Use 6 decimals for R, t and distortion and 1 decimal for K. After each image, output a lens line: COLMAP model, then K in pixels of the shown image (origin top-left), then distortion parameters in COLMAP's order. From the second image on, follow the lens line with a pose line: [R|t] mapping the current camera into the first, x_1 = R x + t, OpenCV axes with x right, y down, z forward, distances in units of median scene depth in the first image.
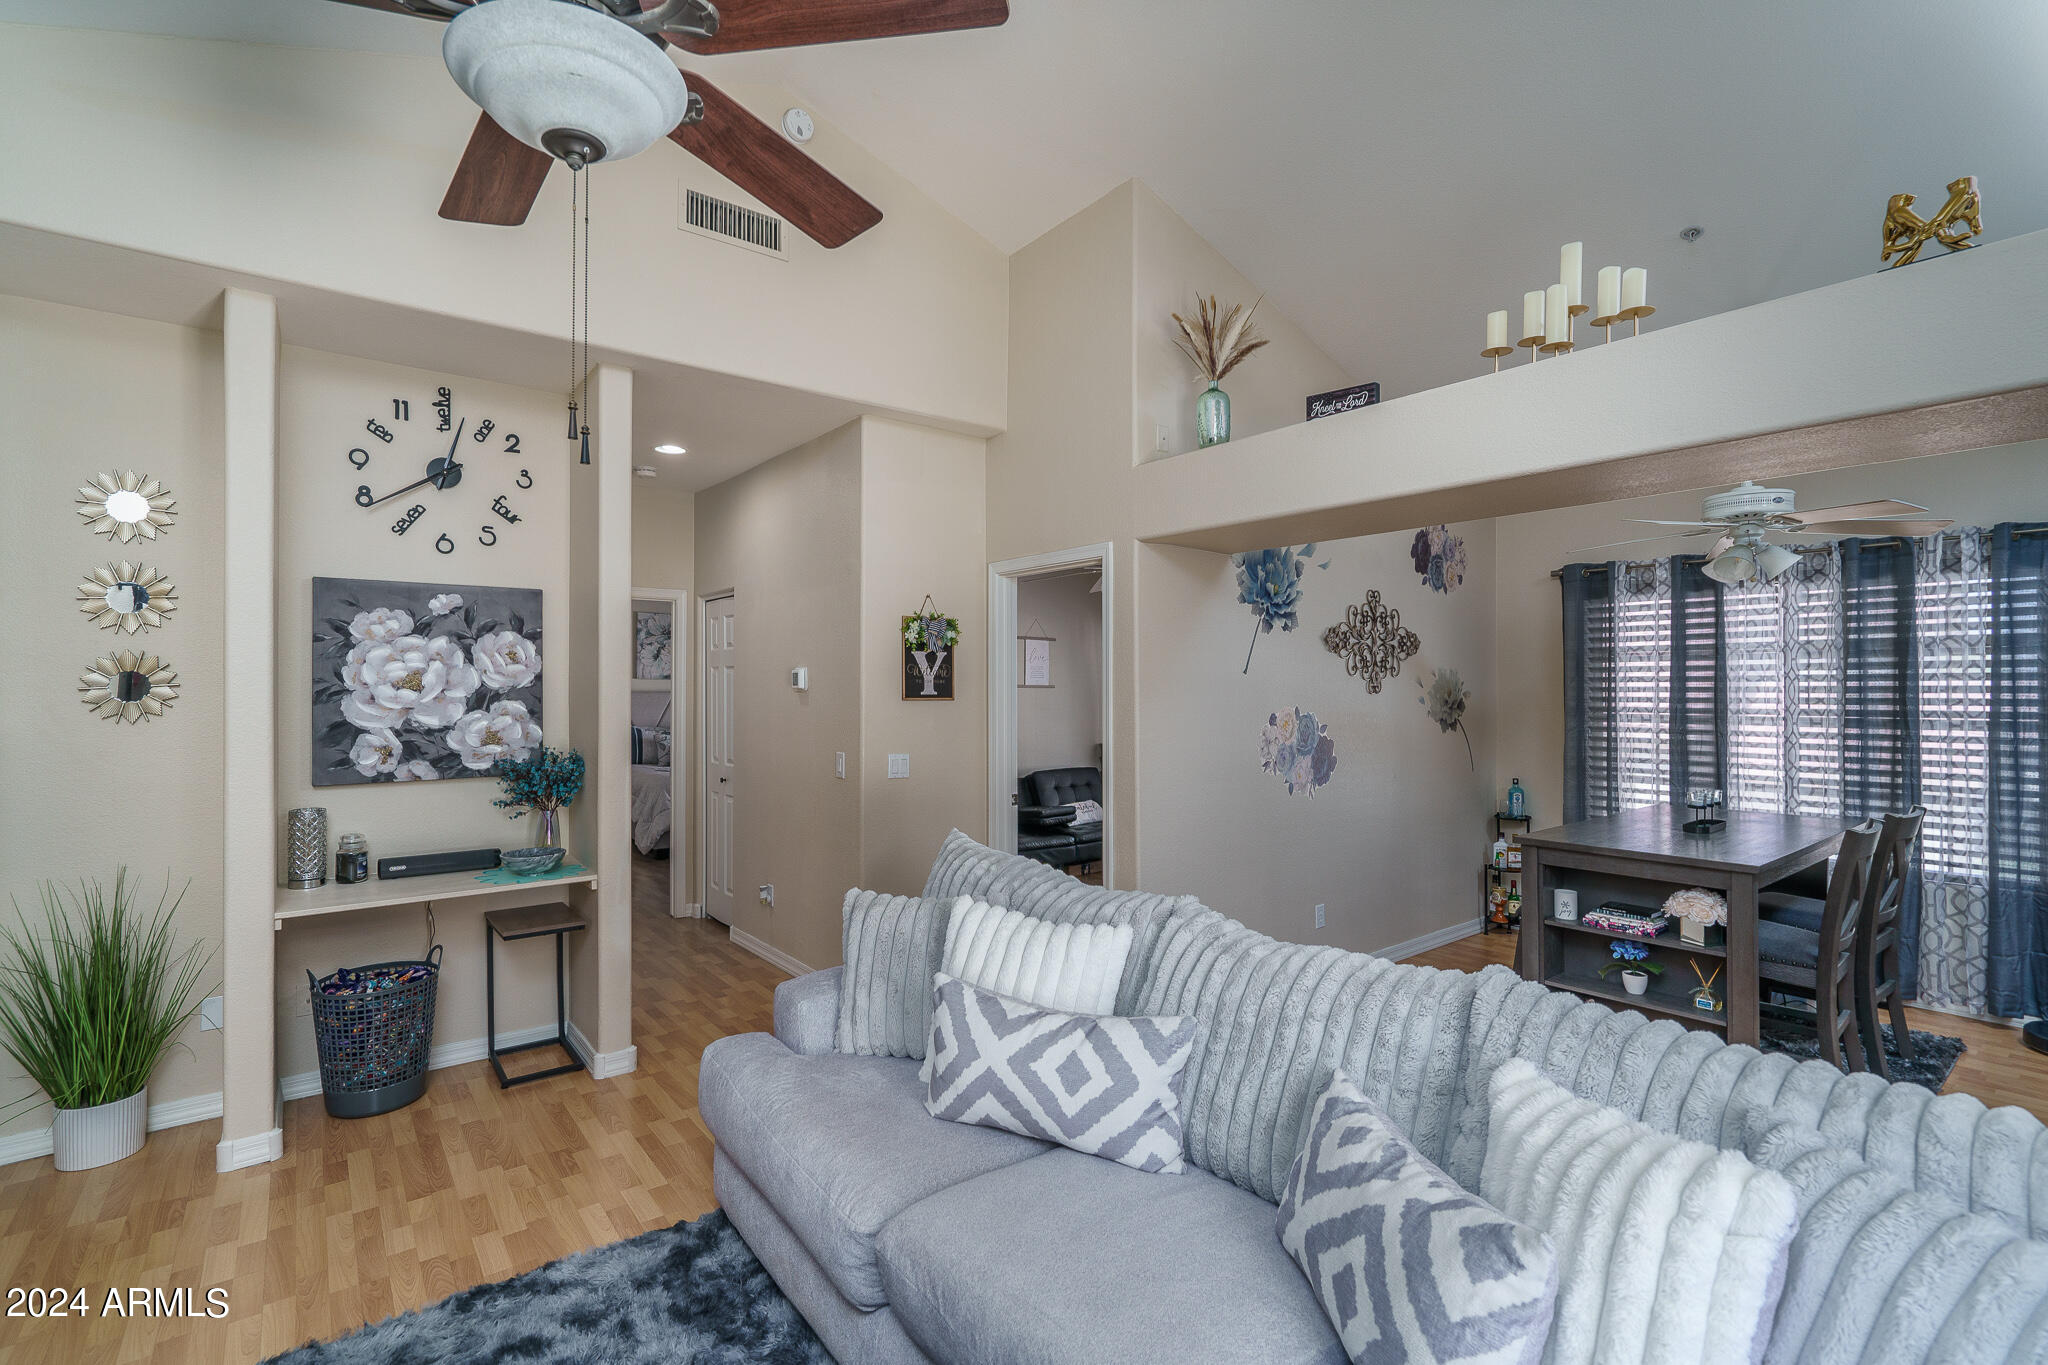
lens RADIAL K [[956.5, 0, 1014.5], [0, 956.5, 683.6], [0, 0, 1]] dist [0.001339, 0.000861]
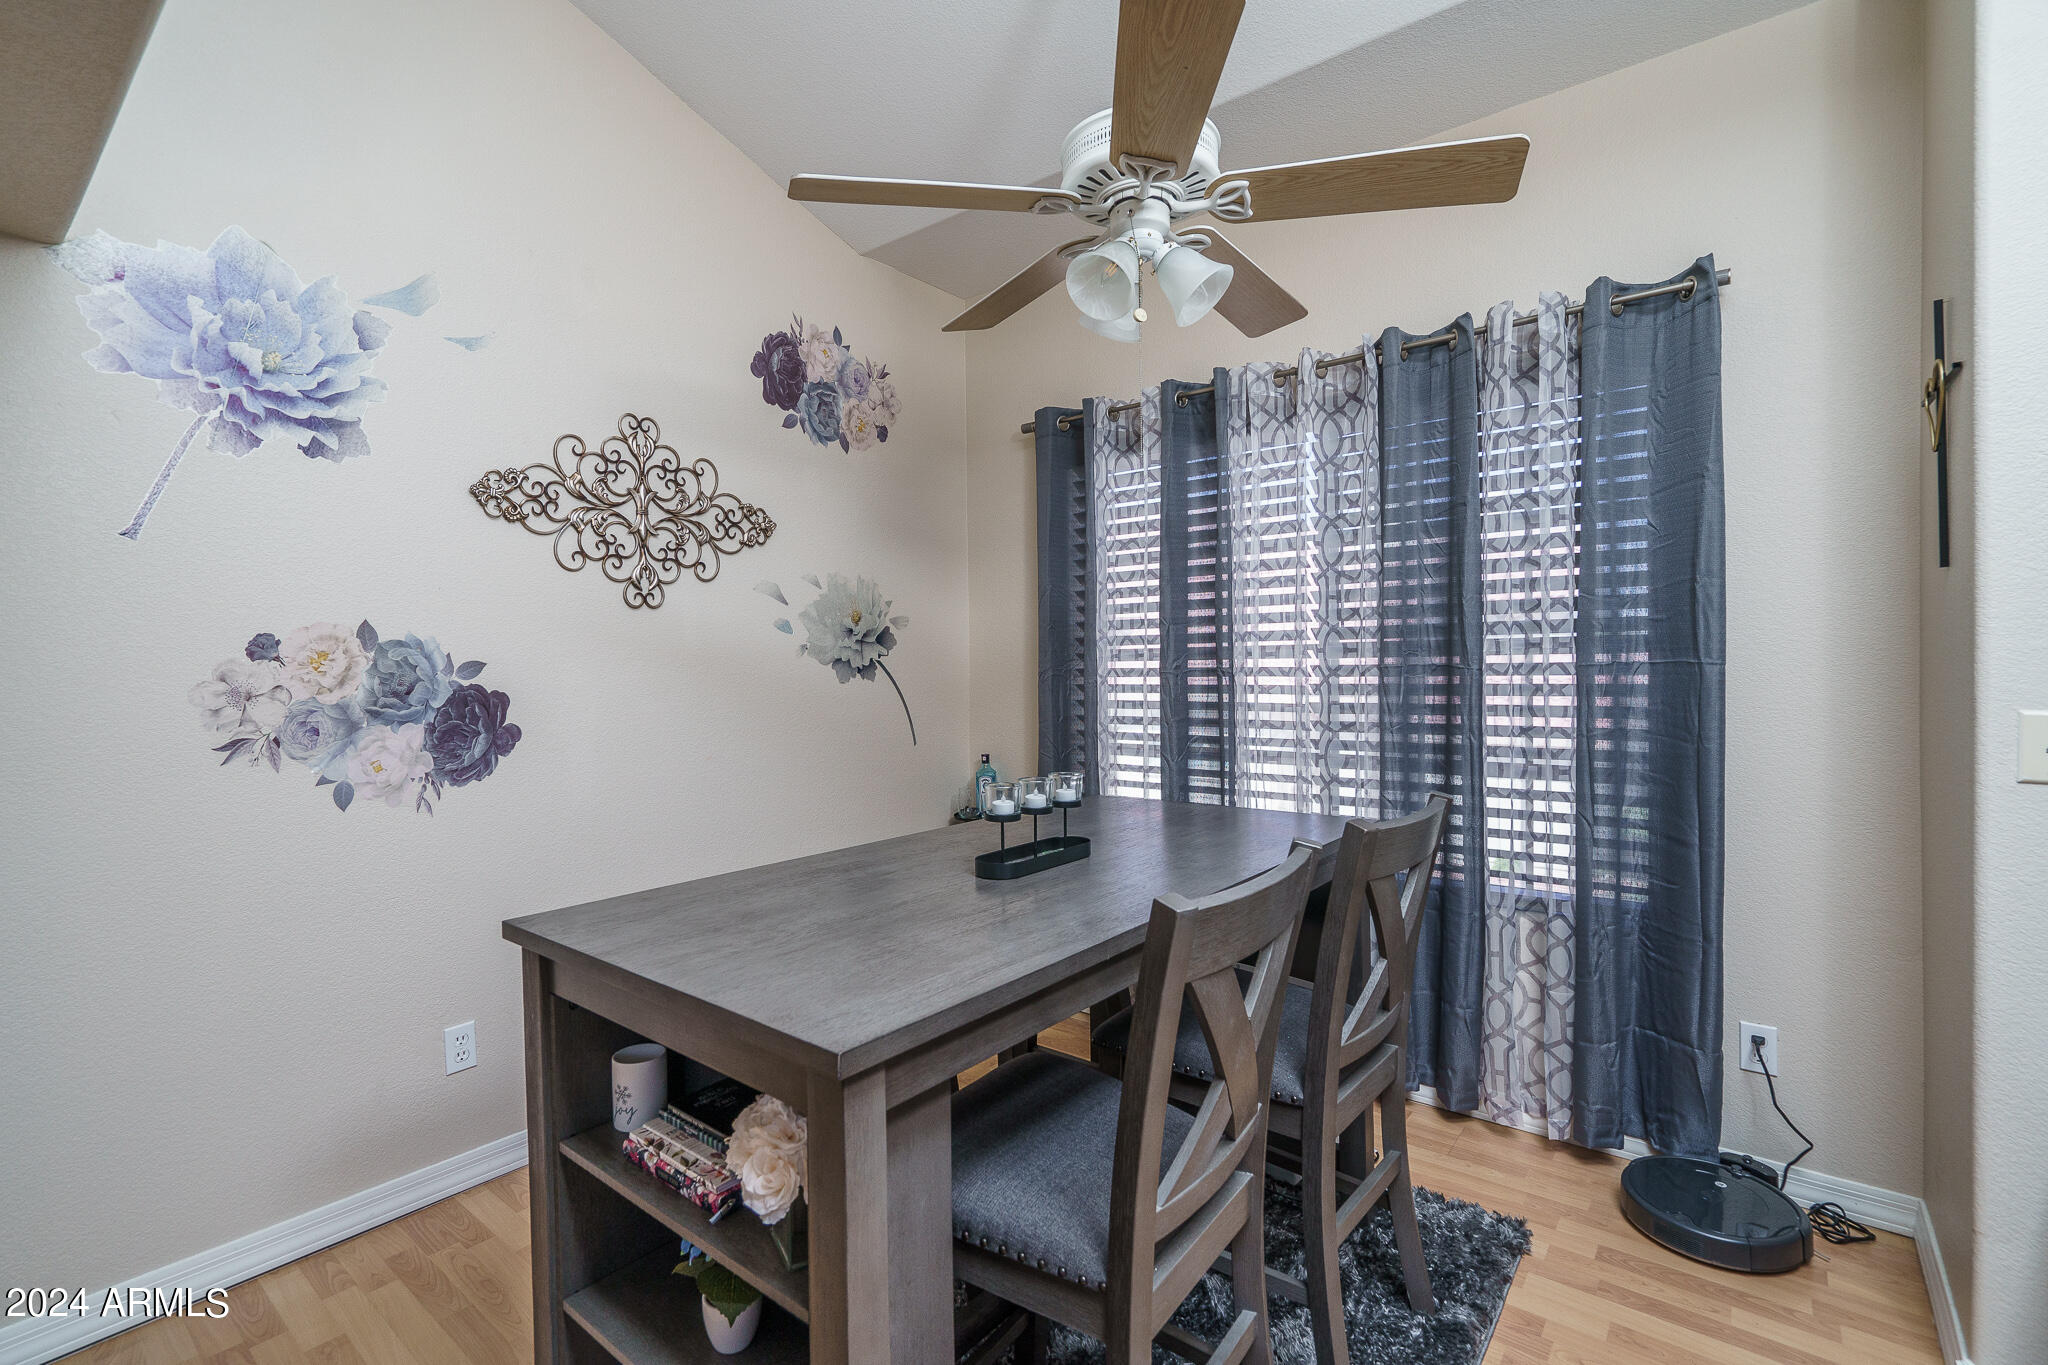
lens RADIAL K [[956.5, 0, 1027.8], [0, 956.5, 684.0], [0, 0, 1]] dist [0.001339, 0.000861]
pose [[0.973625, -0.015808, 0.227604, 0.540231], [0.011252, 0.999710, 0.021300, 0.051632], [-0.227875, -0.018177, 0.973521, 0.493164]]
